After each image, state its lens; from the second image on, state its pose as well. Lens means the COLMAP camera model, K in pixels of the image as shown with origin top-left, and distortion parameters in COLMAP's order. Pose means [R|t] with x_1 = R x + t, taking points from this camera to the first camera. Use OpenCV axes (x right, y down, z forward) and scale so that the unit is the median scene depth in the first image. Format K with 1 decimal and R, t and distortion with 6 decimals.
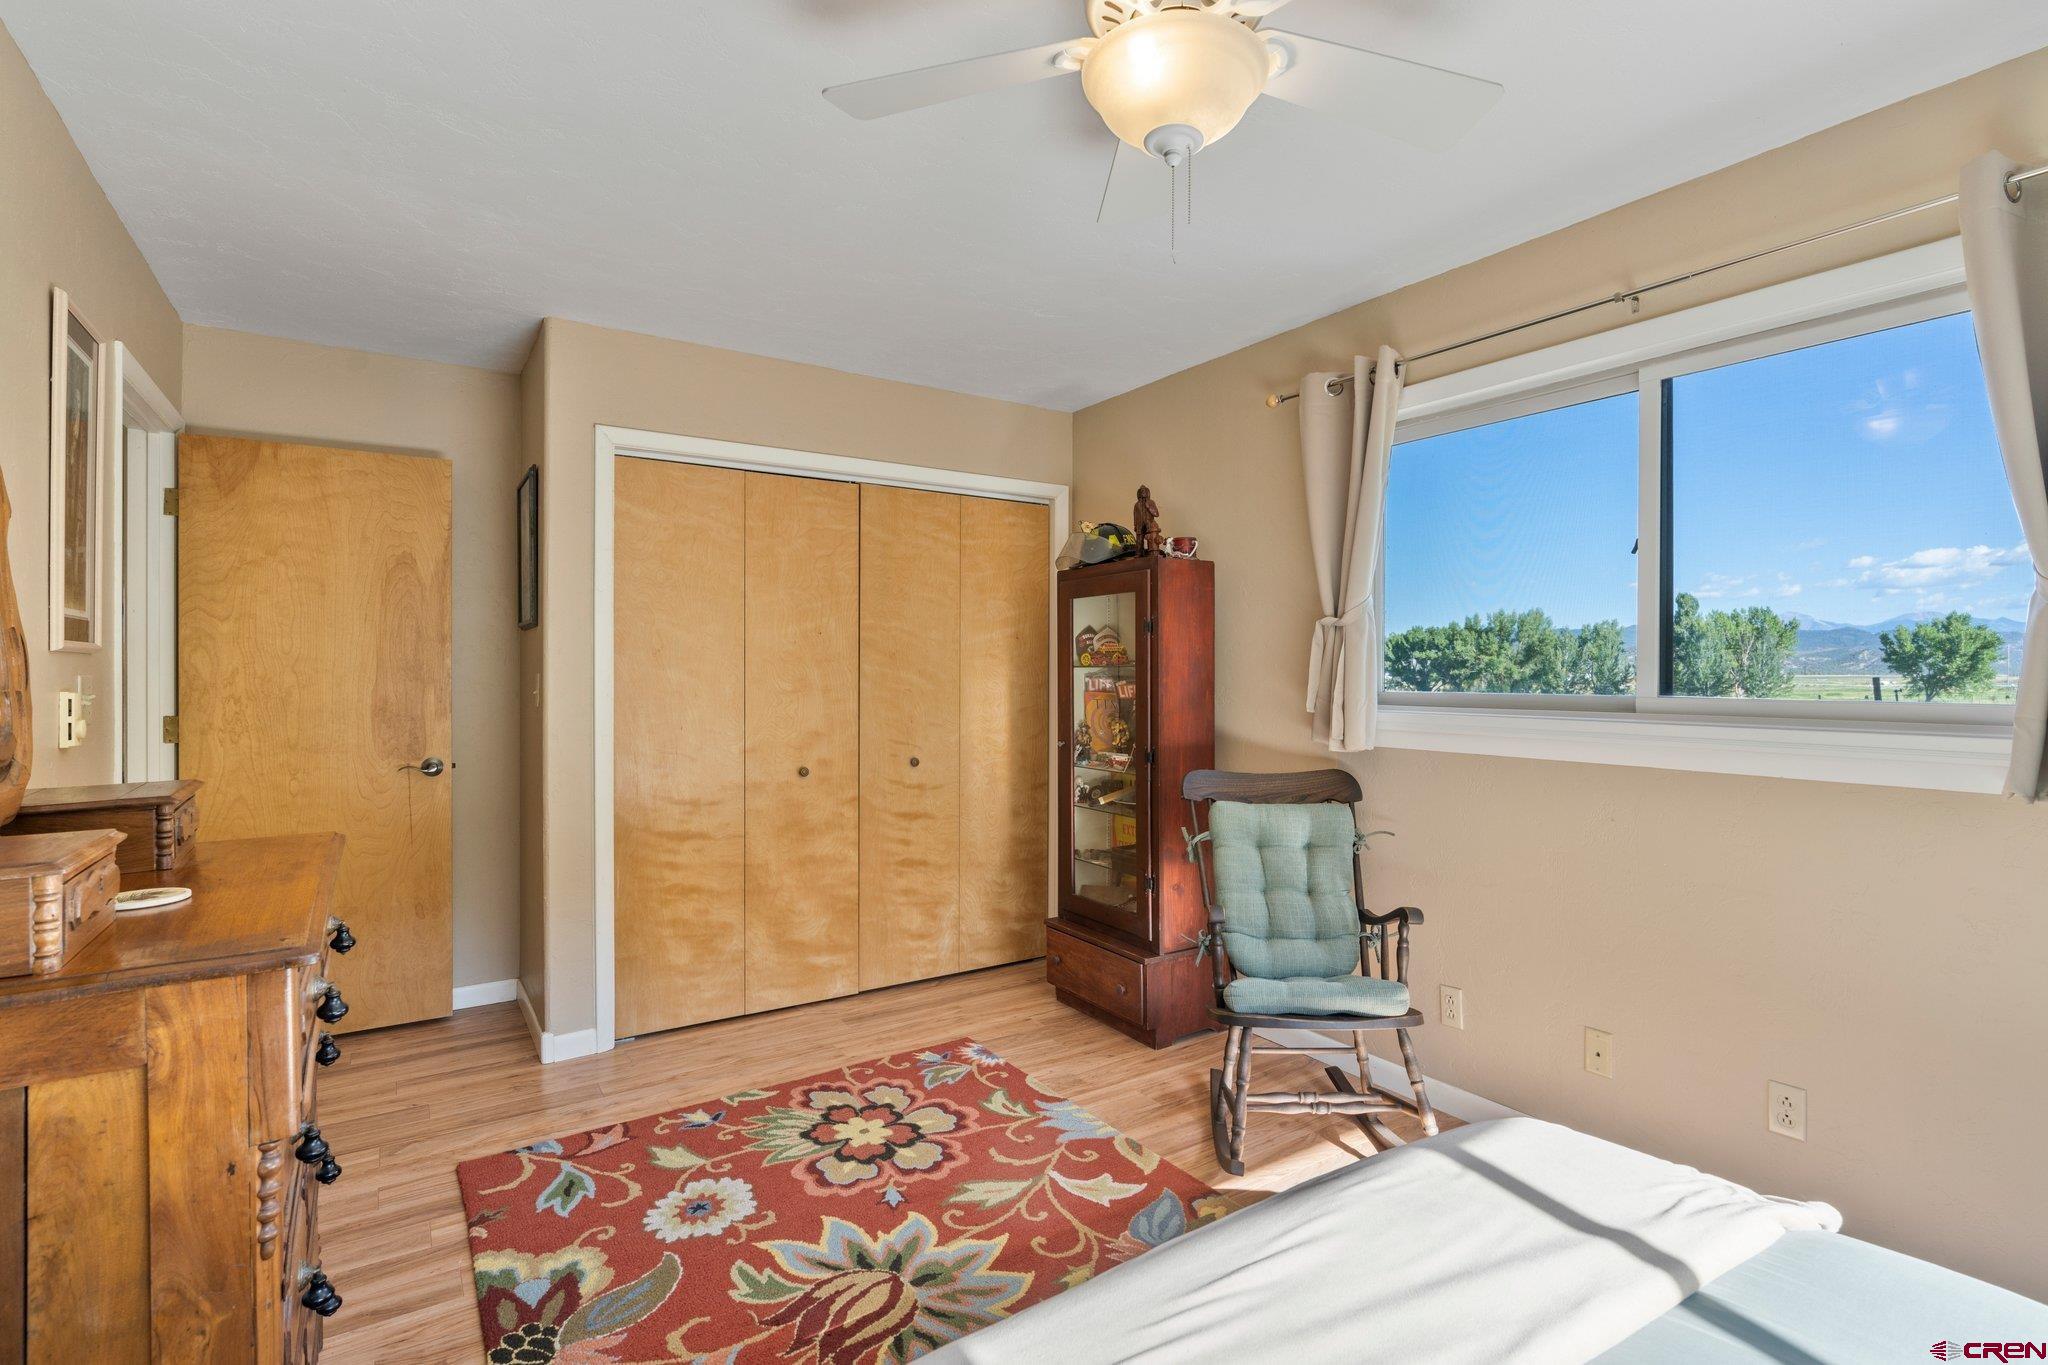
lens RADIAL K [[942.5, 0, 1037.5], [0, 942.5, 680.6], [0, 0, 1]] dist [-0.005342, 0.000174]
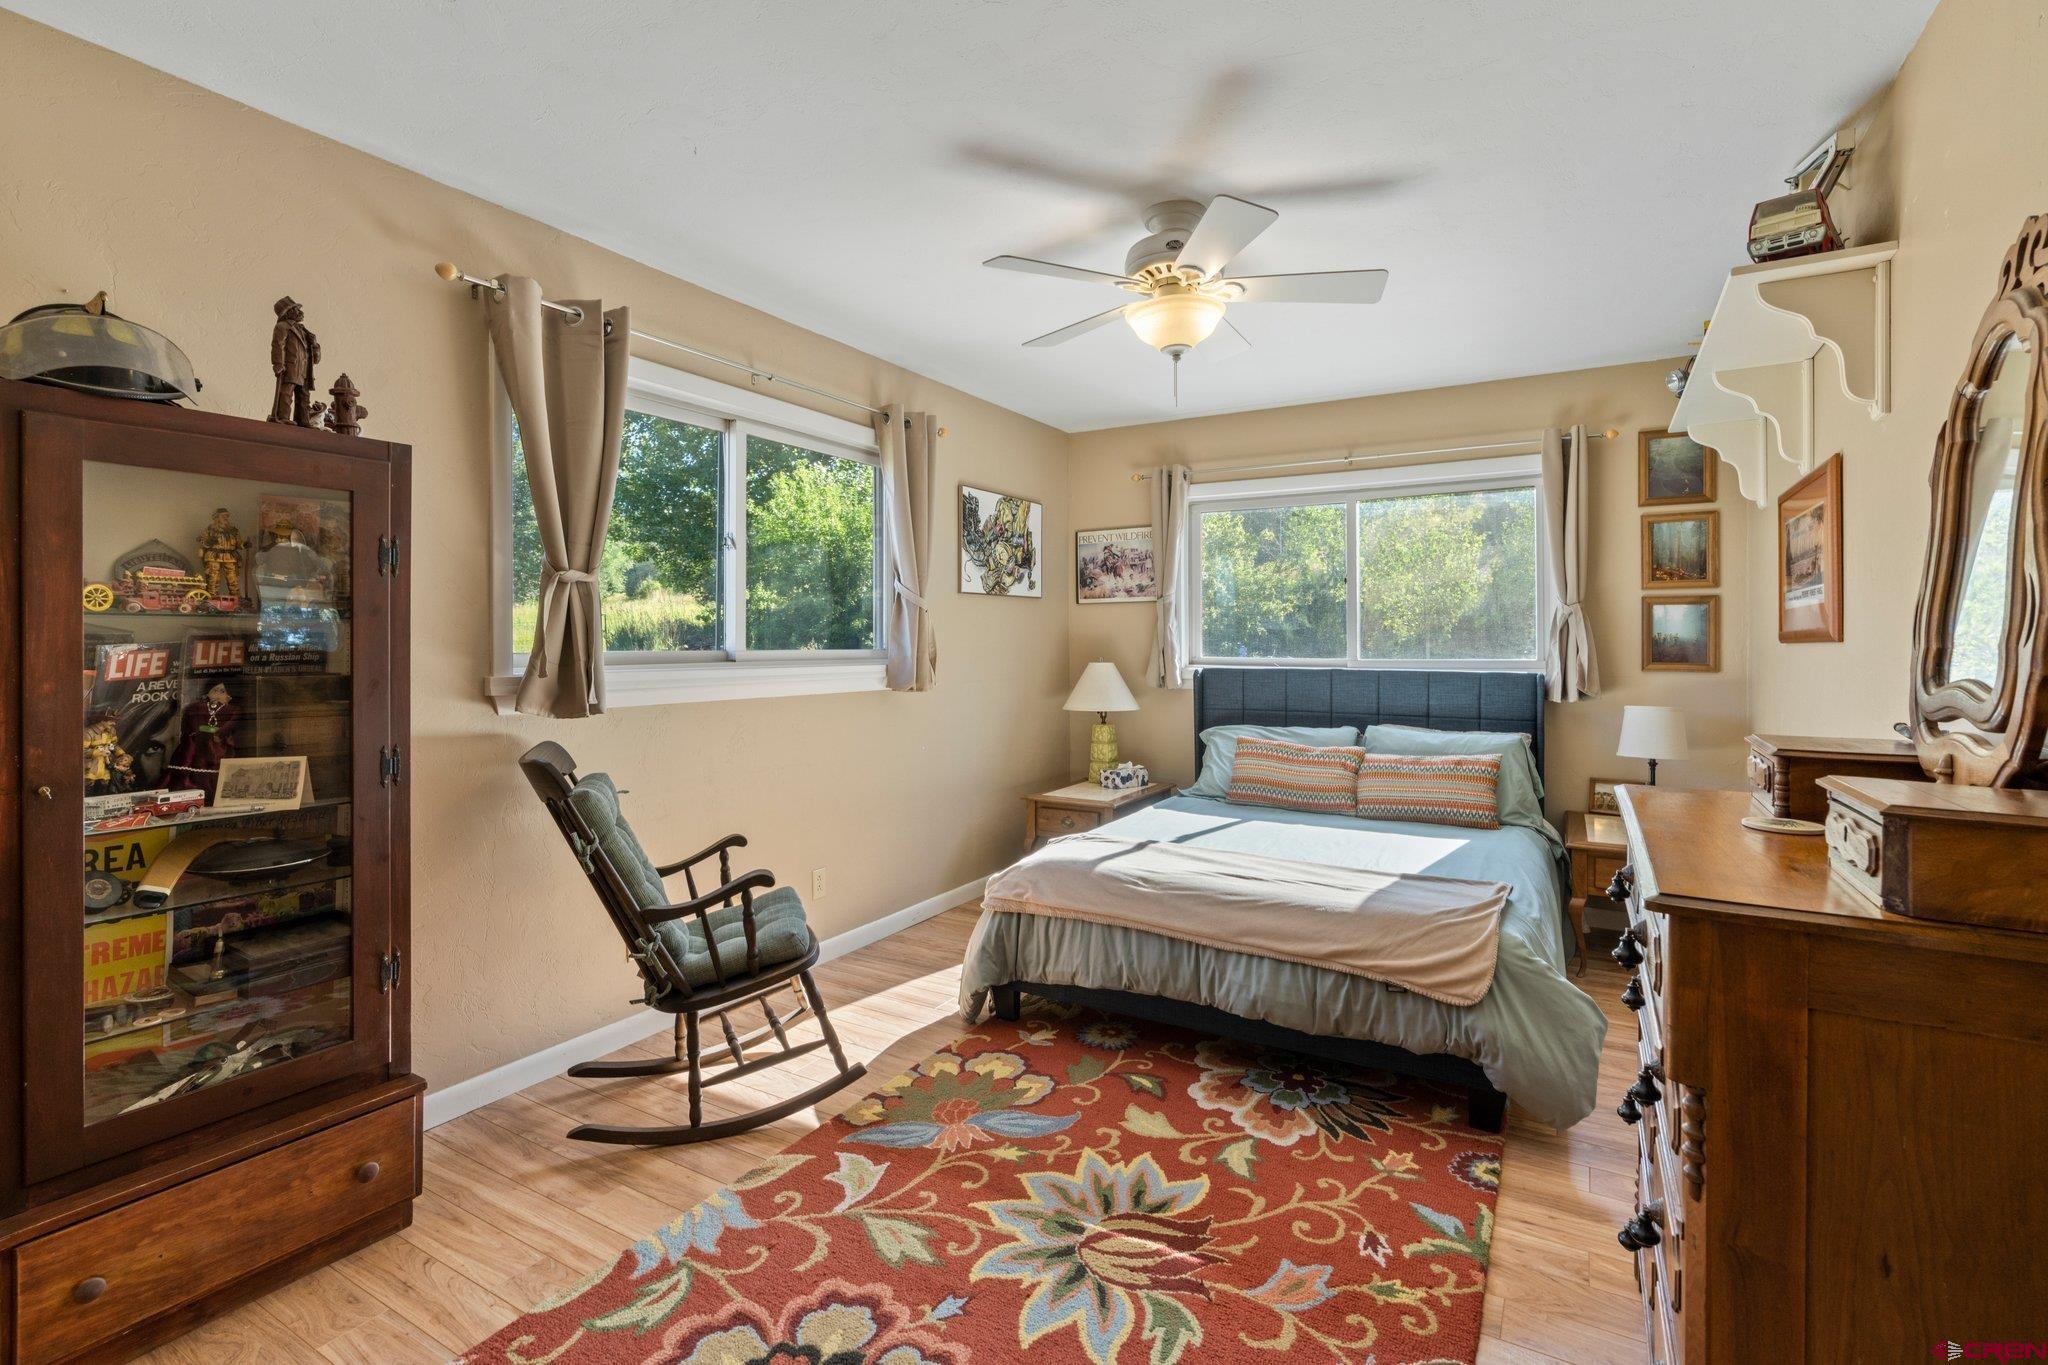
lens RADIAL K [[942.5, 0, 1013.9], [0, 942.5, 641.1], [0, 0, 1]] dist [-0.005342, 0.000174]
pose [[-0.409821, -0.001788, 0.912164, -0.947787], [0.002132, 0.999993, 0.002918, -0.001027], [-0.912164, 0.003141, -0.409814, 1.364441]]
